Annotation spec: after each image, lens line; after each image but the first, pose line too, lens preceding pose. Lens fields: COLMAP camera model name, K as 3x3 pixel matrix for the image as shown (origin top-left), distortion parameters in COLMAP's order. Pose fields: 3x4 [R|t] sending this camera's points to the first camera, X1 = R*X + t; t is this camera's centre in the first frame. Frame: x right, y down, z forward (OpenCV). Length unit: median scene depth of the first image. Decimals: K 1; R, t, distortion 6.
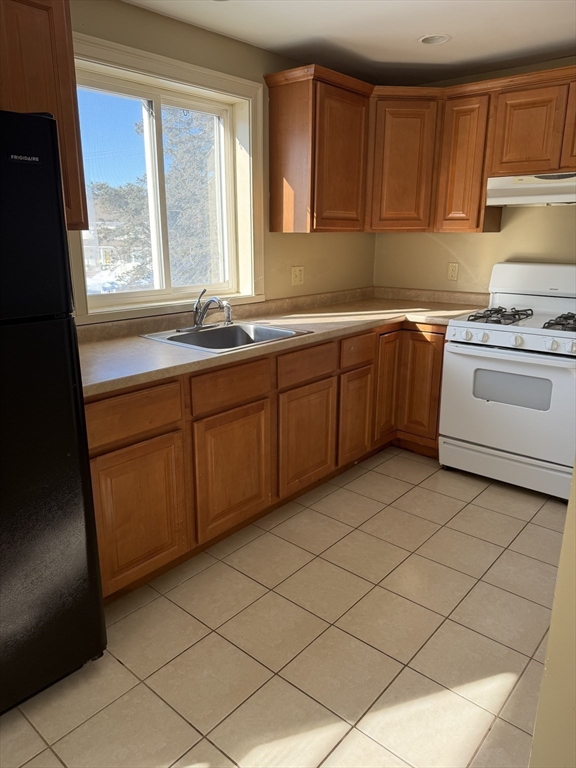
lens RADIAL K [[543.0, 0, 288.7], [0, 543.0, 376.8], [0, 0, 1]] dist [0.086769, -0.102578]
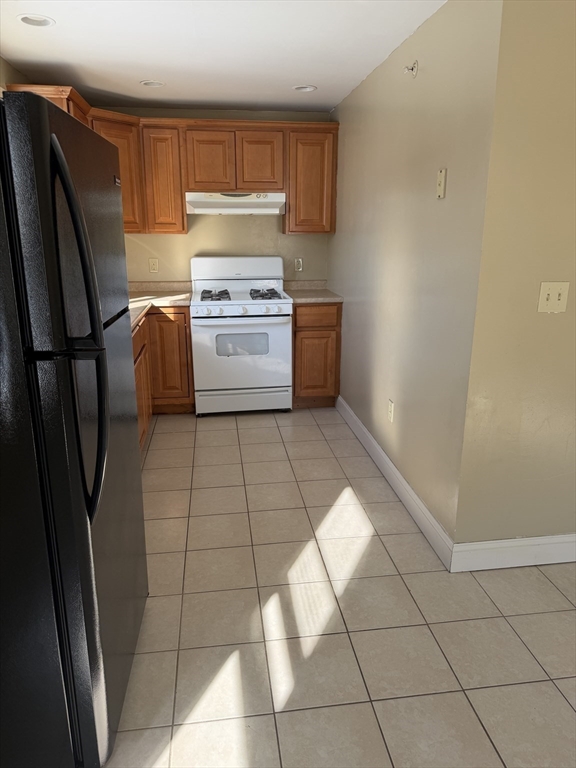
lens RADIAL K [[530.2, 0, 285.0], [0, 530.2, 386.9], [0, 0, 1]] dist [0.082700, -0.149457]
pose [[0.665735, -0.211740, 0.715516, -0.509277], [0.192889, 0.975136, 0.109100, 0.000006], [-0.720827, 0.065383, 0.690025, -0.027656]]
